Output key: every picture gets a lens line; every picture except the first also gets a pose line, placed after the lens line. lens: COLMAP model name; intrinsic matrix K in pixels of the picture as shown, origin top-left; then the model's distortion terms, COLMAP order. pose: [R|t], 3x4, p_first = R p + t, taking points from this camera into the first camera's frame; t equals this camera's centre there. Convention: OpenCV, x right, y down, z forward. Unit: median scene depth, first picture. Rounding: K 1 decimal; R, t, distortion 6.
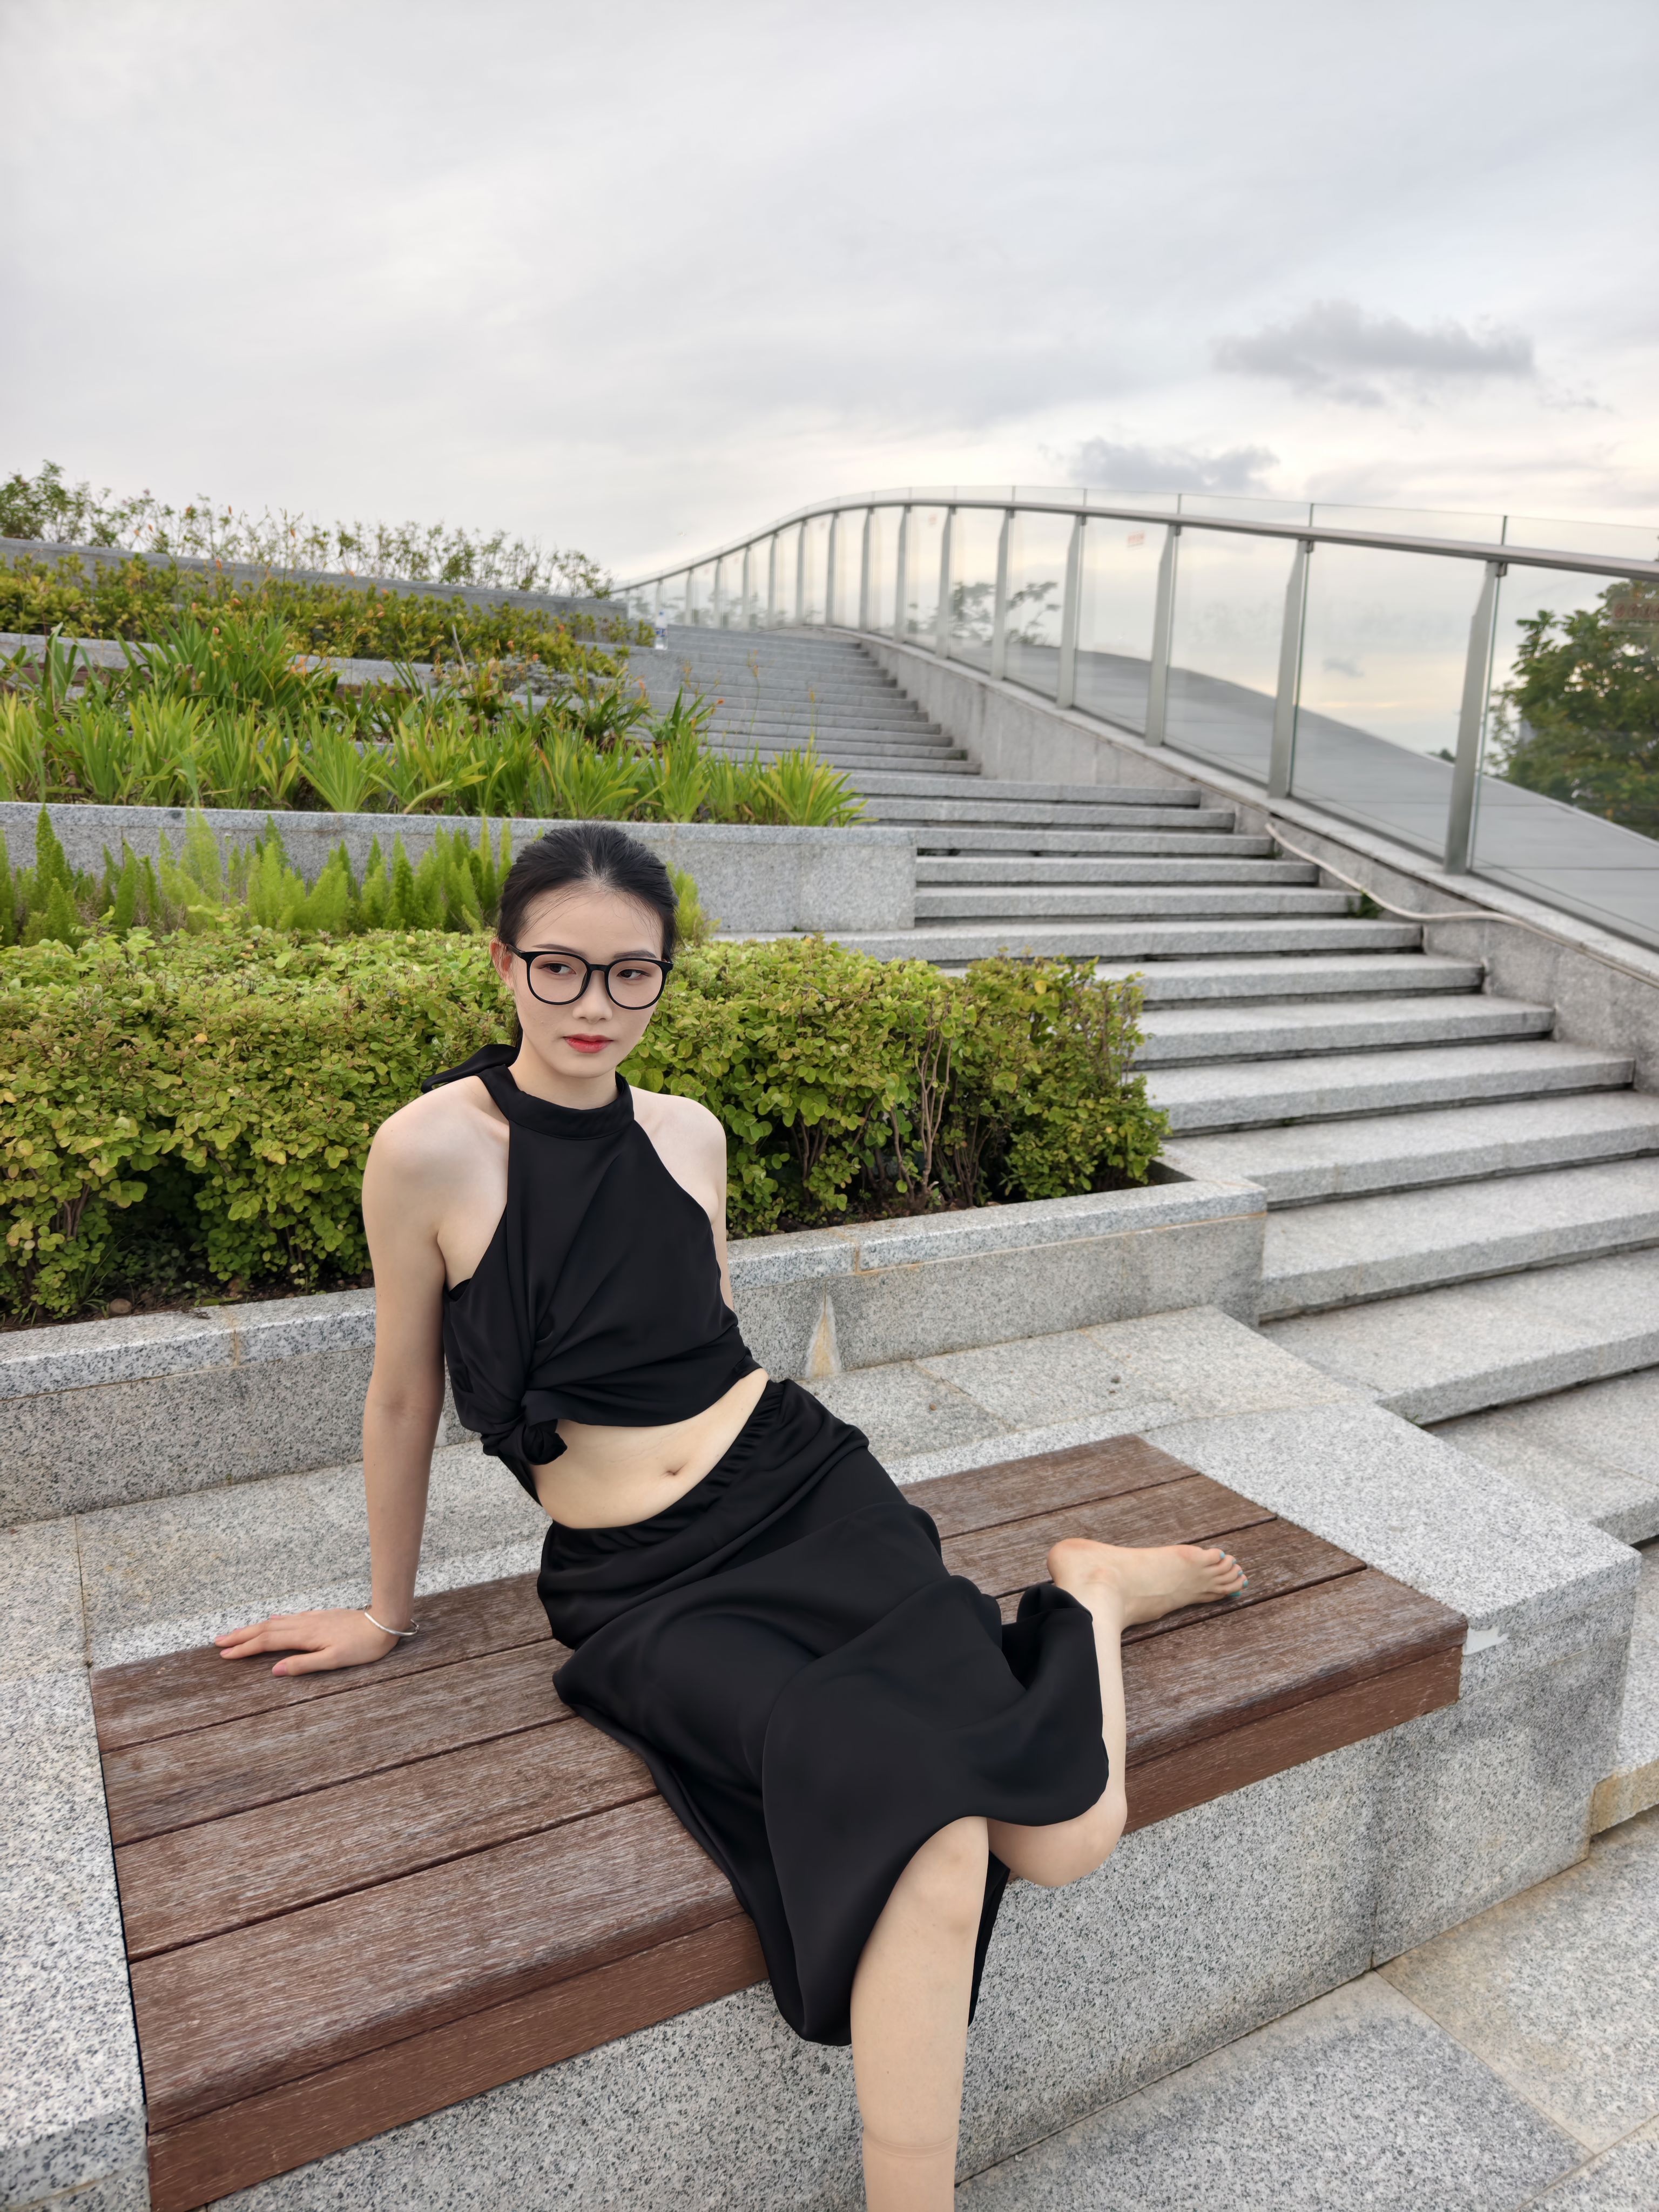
lens RADIAL K [[1473.6, 0, 855.5], [0, 1473.6, 1093.1], [0, 0, 1]] dist [0.002888, -0.001274]
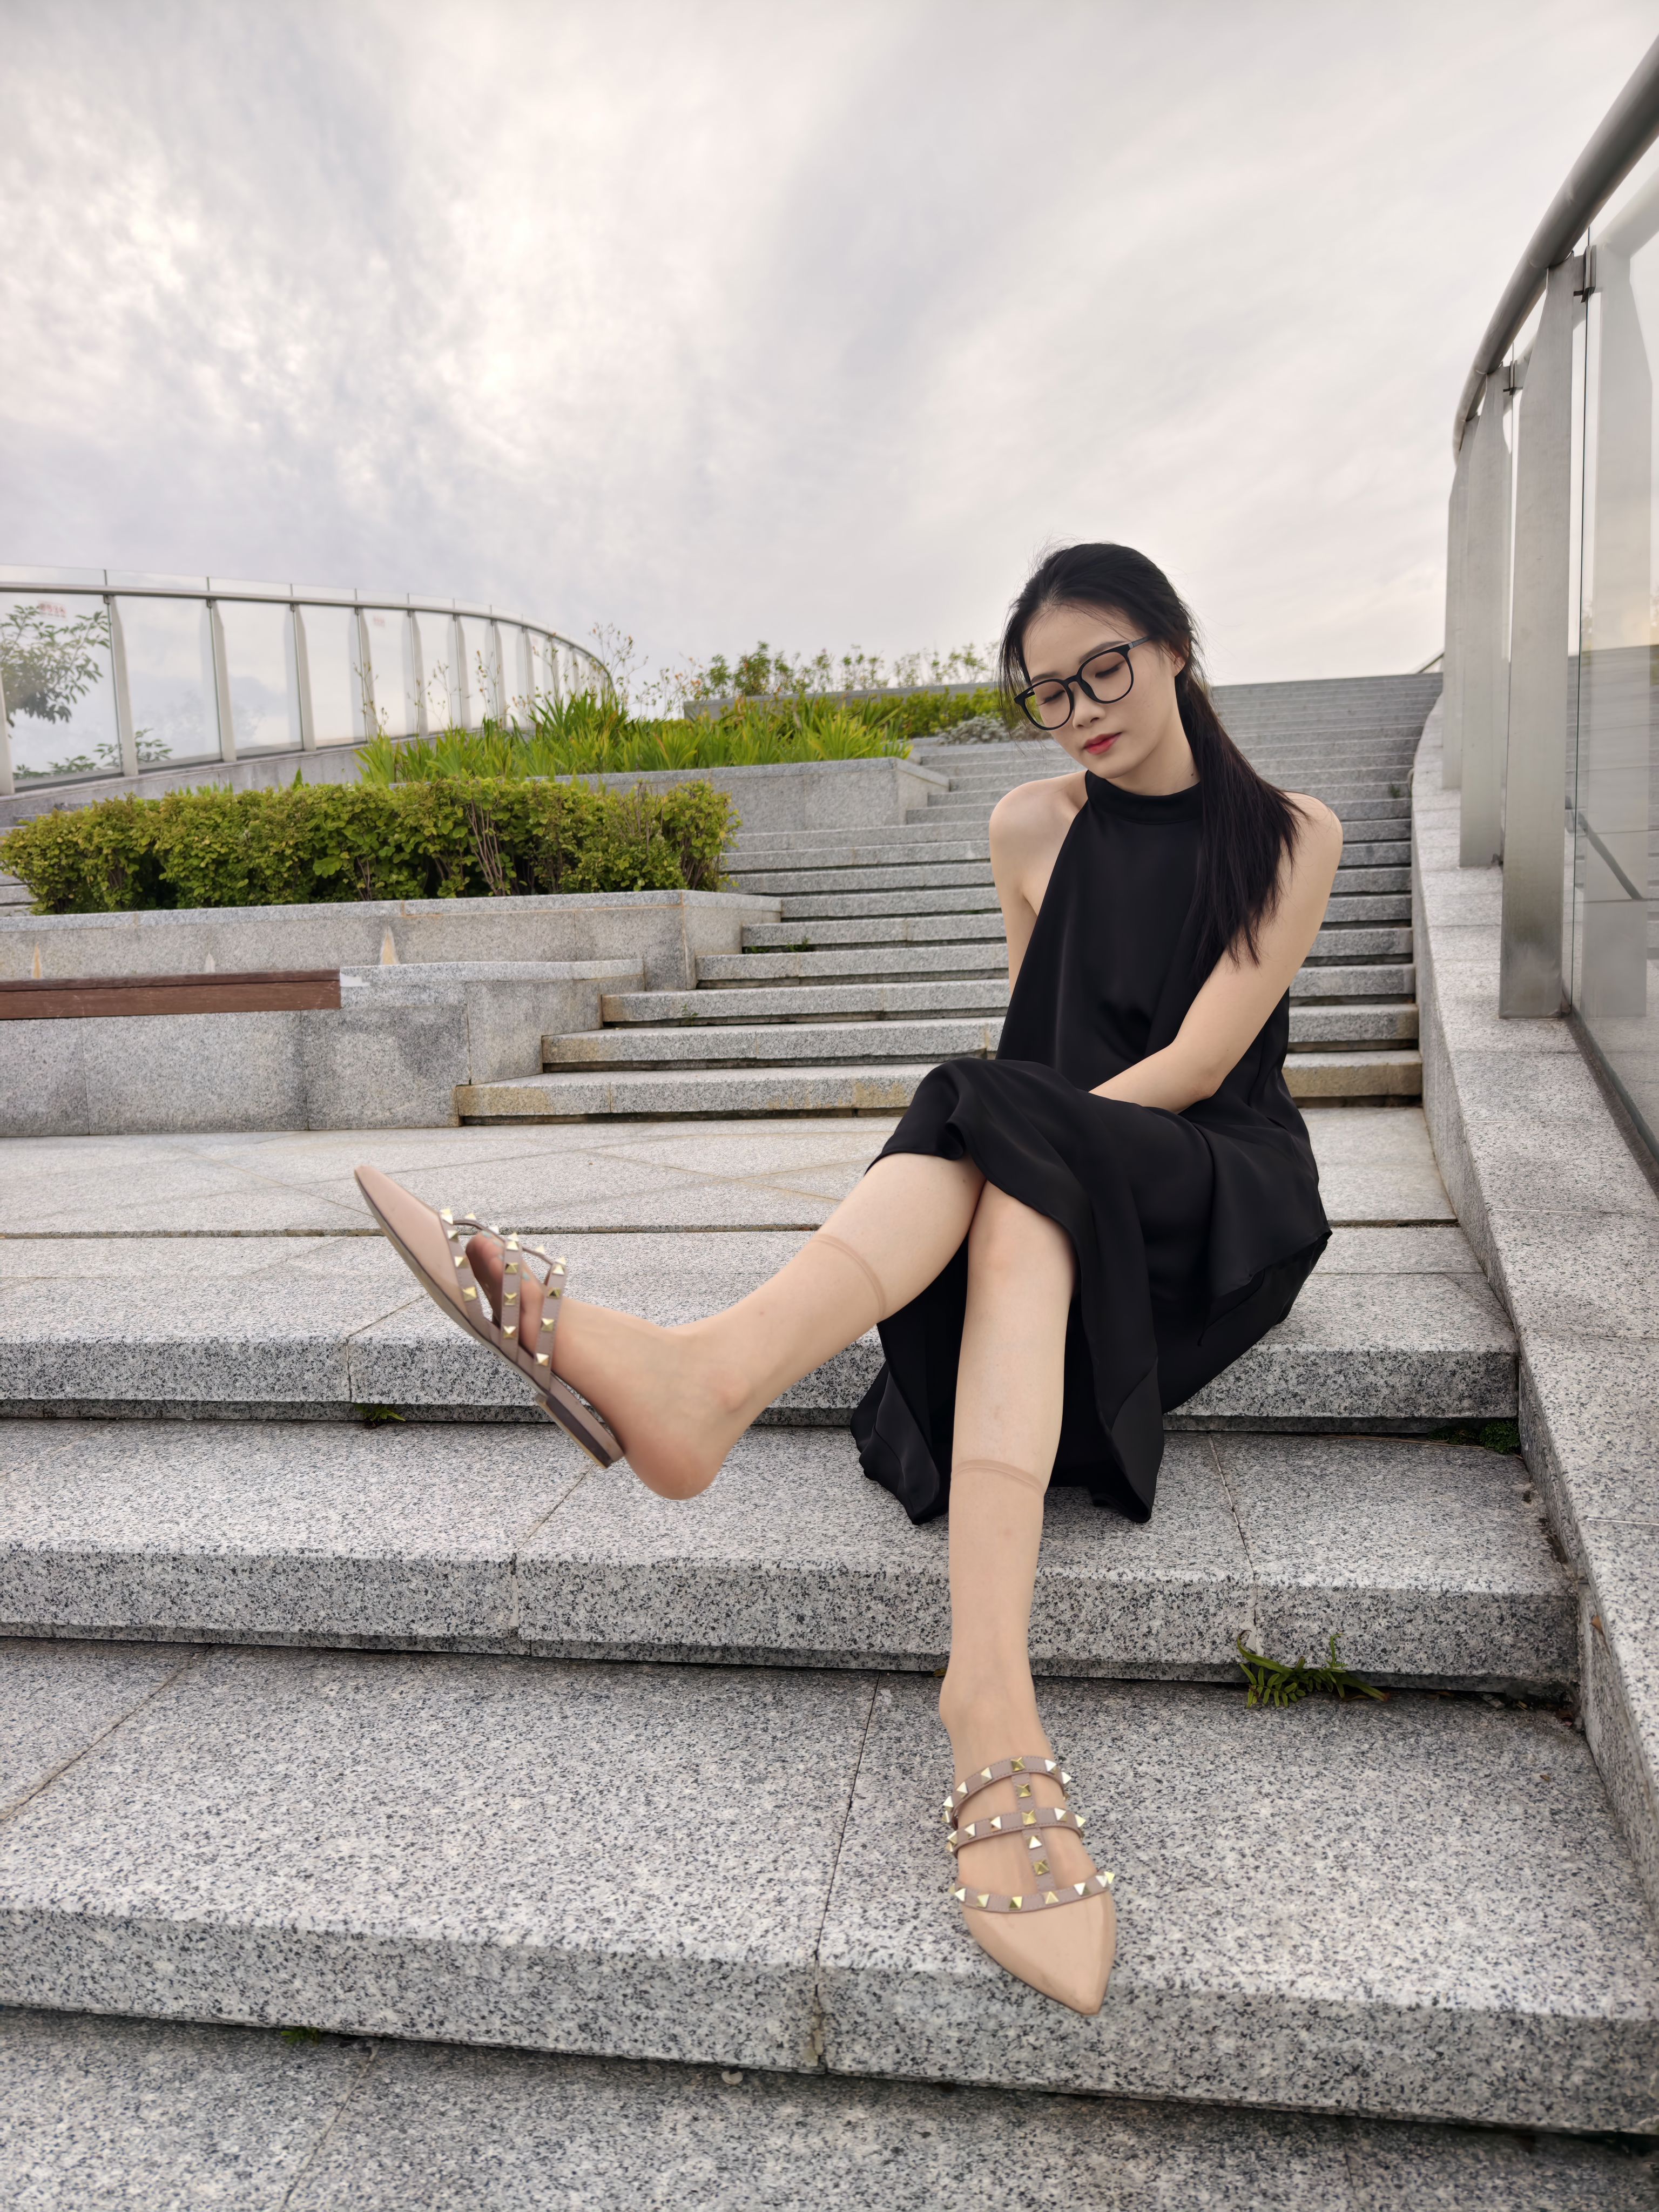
lens RADIAL K [[1470.2, 0, 830.9], [0, 1470.2, 1112.7], [0, 0, 1]] dist [0.005249, -0.003056]
pose [[0.784302, 0.007485, -0.620333, 2.037619], [-0.057047, 0.996561, -0.060101, 0.573242], [0.617750, 0.082525, 0.782032, -0.212635]]
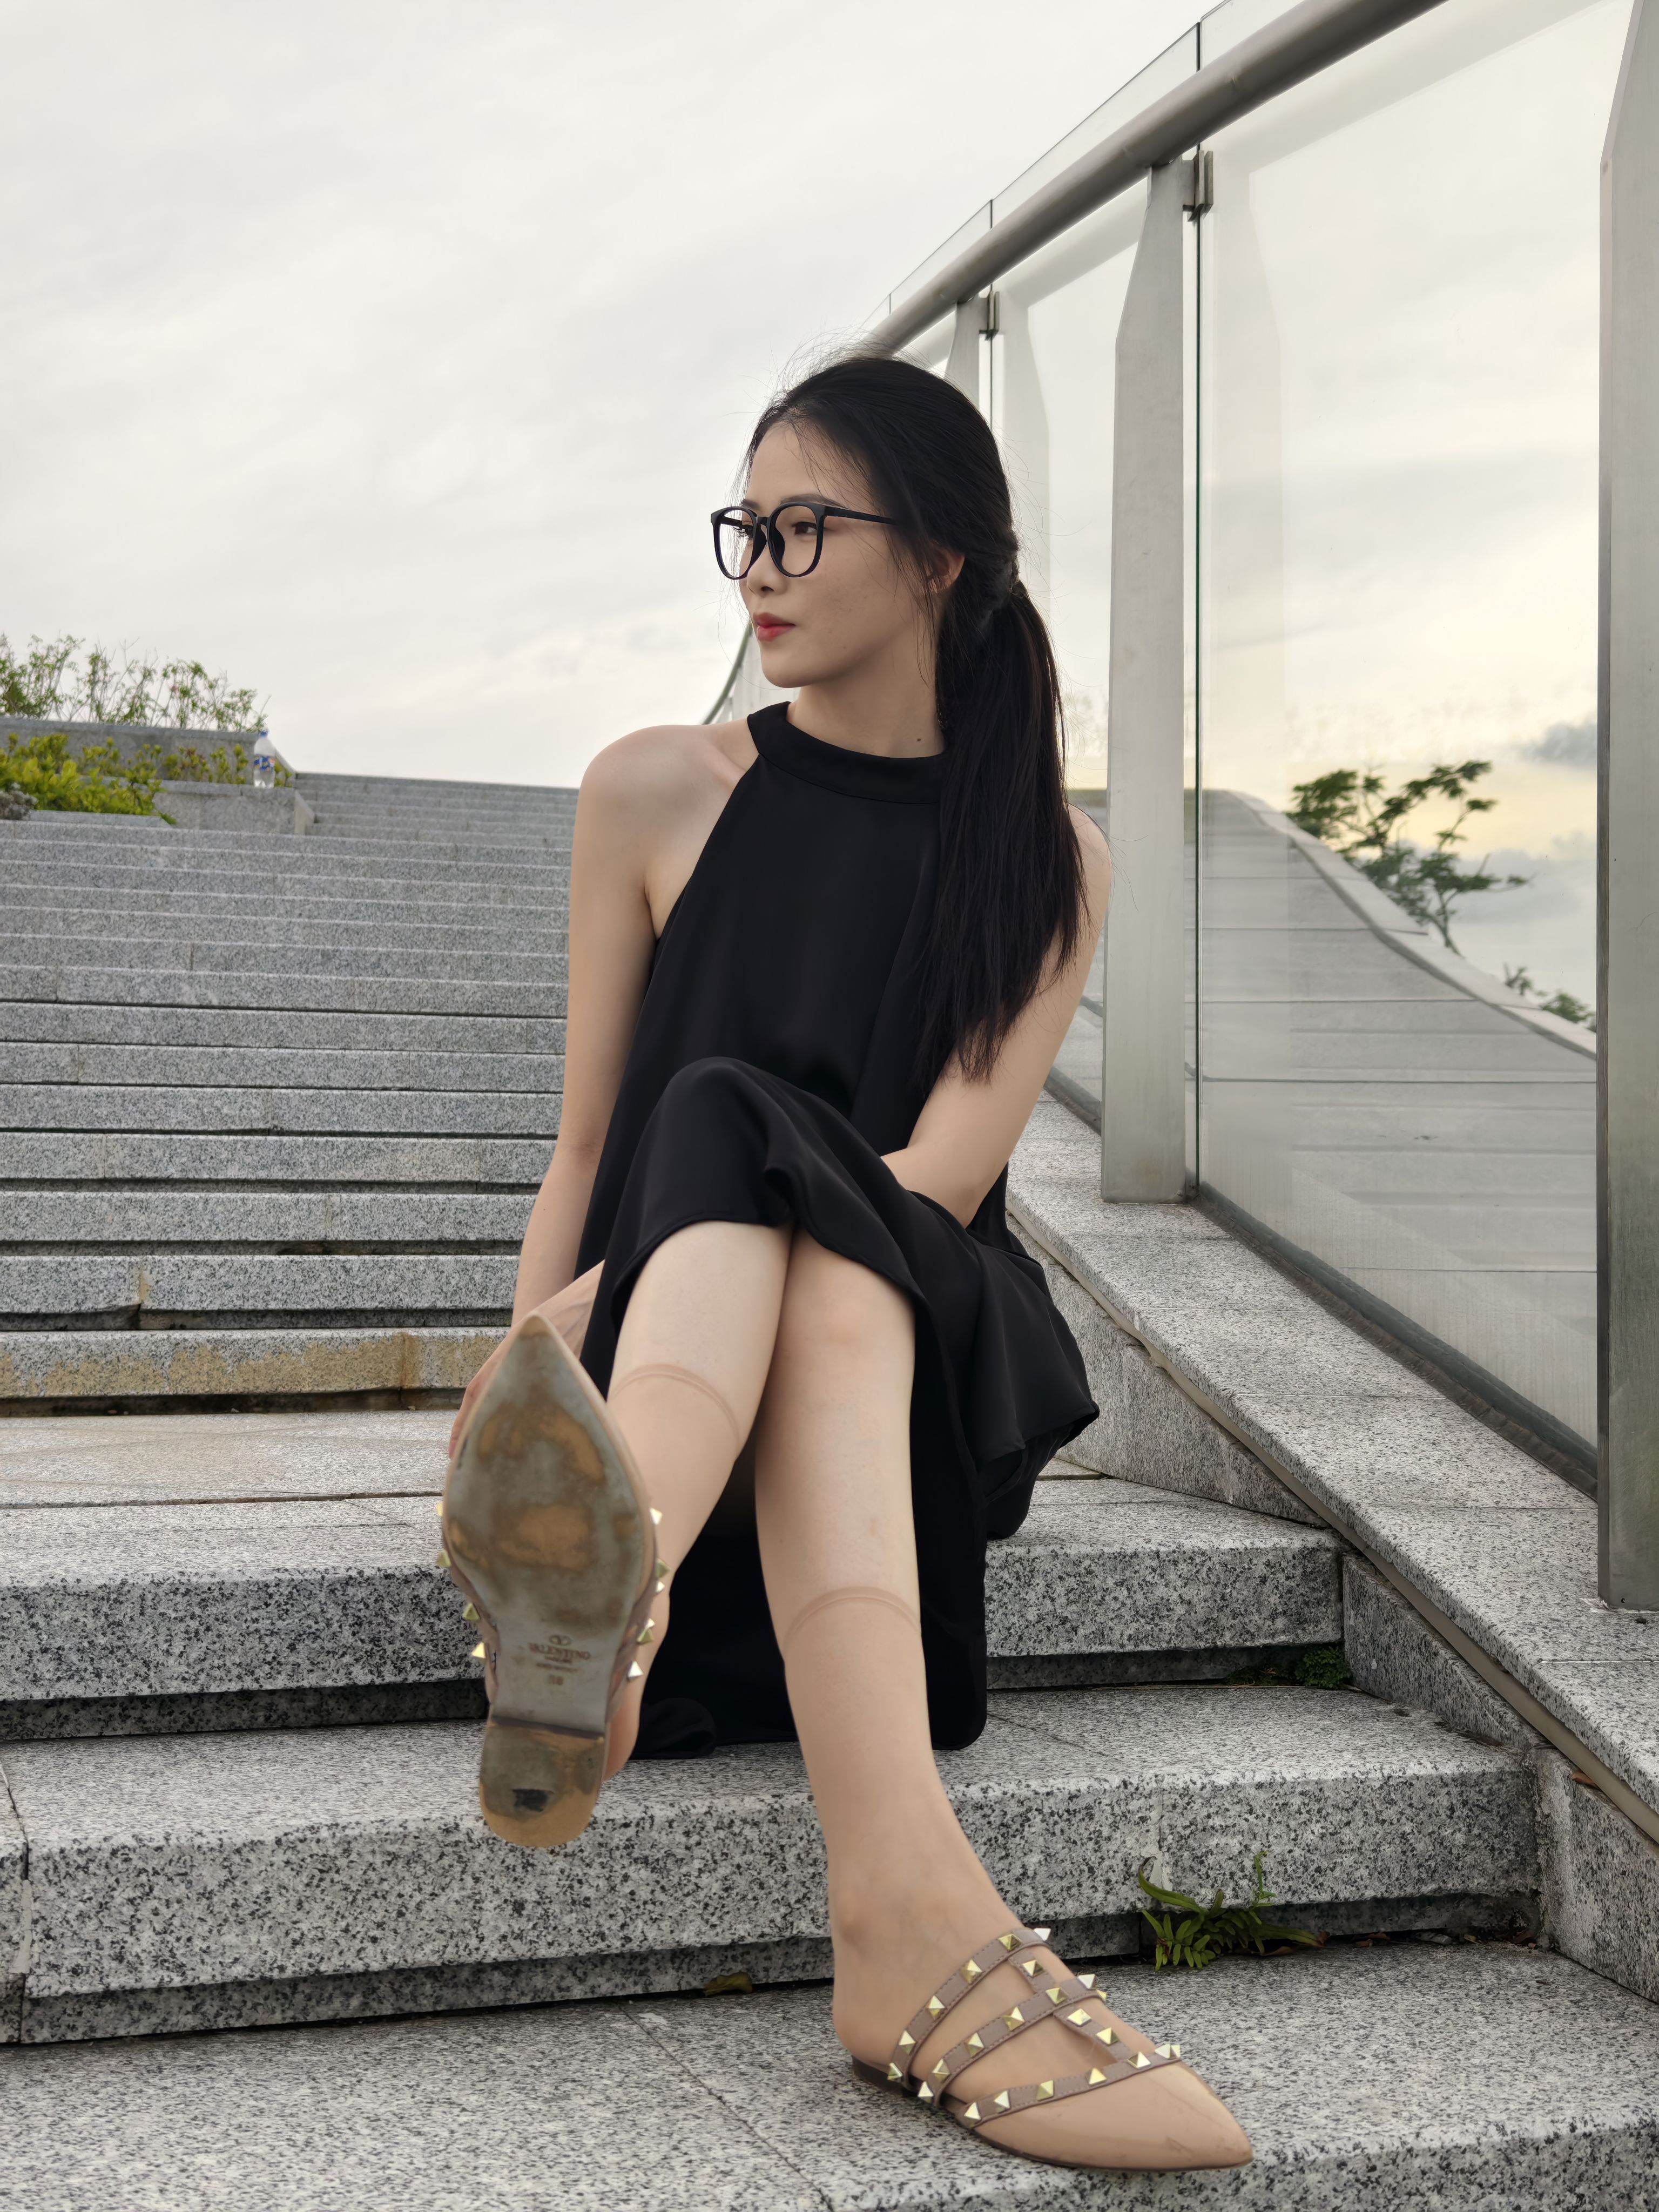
lens RADIAL K [[2902.1, 0, 835.3], [0, 2902.1, 1072.4], [0, 0, 1]] dist [0.194397, -0.650299]
pose [[0.980455, -0.042977, -0.191992, 1.885010], [-0.008373, 0.965852, -0.258960, 0.737133], [0.196565, 0.255506, 0.946614, -0.495186]]
